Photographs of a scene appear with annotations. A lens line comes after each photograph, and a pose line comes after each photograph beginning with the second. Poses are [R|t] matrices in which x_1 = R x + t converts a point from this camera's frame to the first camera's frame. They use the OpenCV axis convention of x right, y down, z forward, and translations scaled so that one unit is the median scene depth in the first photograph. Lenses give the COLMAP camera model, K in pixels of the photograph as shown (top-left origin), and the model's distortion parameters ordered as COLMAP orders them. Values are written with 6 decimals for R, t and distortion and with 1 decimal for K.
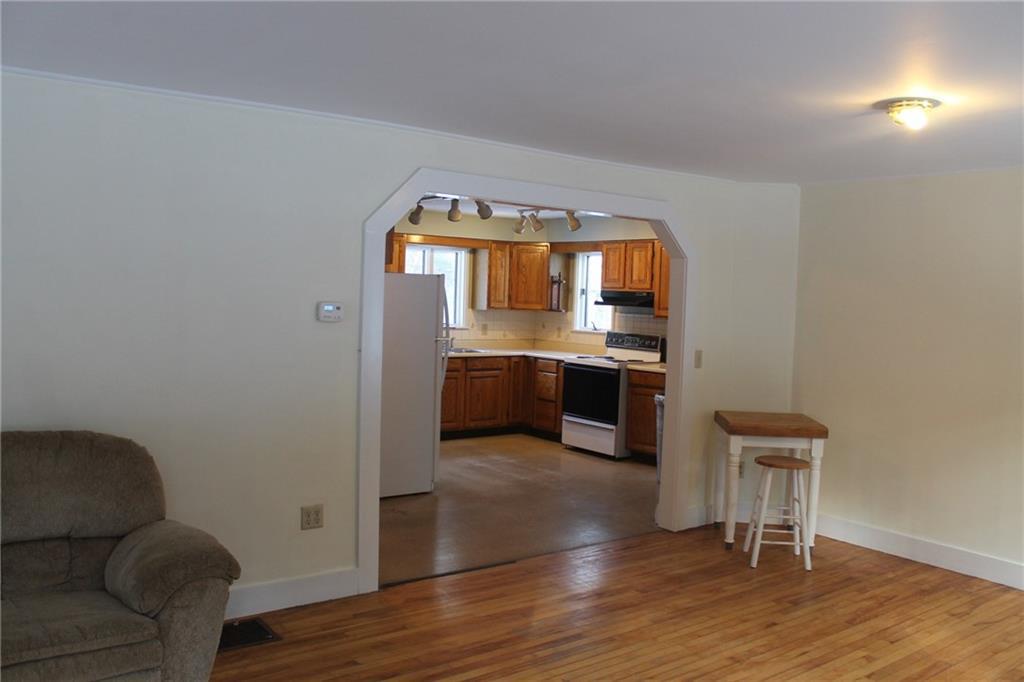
lens RADIAL K [[863.9, 0, 506.3], [0, 863.9, 340.3], [0, 0, 1]] dist [-0.141319, 0.110563]
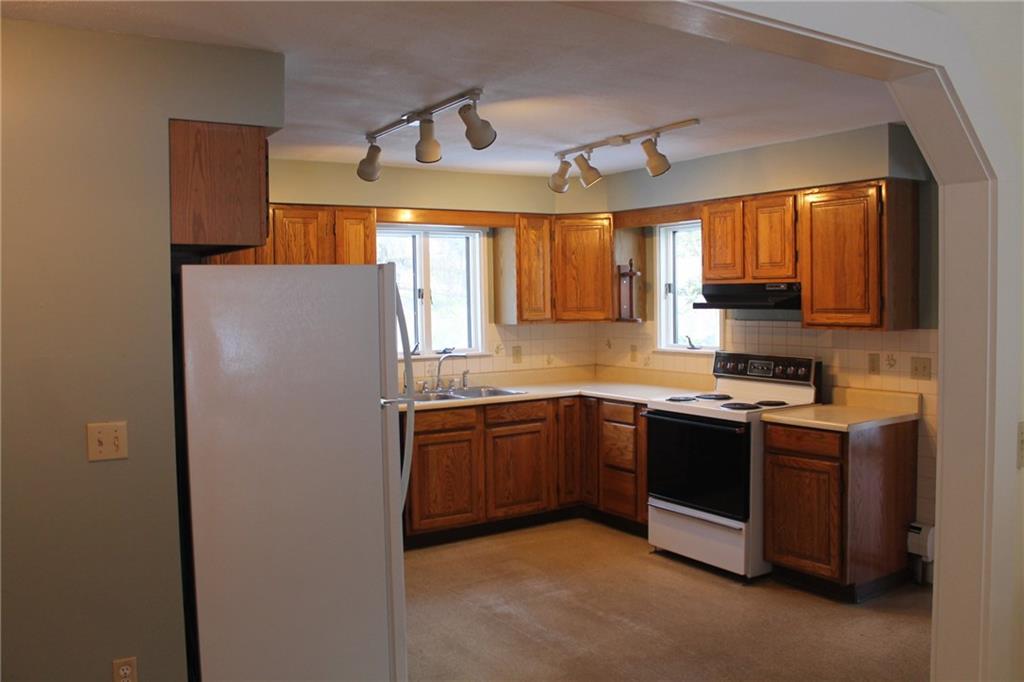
lens RADIAL K [[863.9, 0, 506.3], [0, 863.9, 340.3], [0, 0, 1]] dist [-0.141319, 0.110563]
pose [[0.996287, -0.046150, -0.072679, 0.015115], [0.045830, 0.998931, -0.006060, -0.020903], [0.072881, 0.002706, 0.997337, 0.384575]]
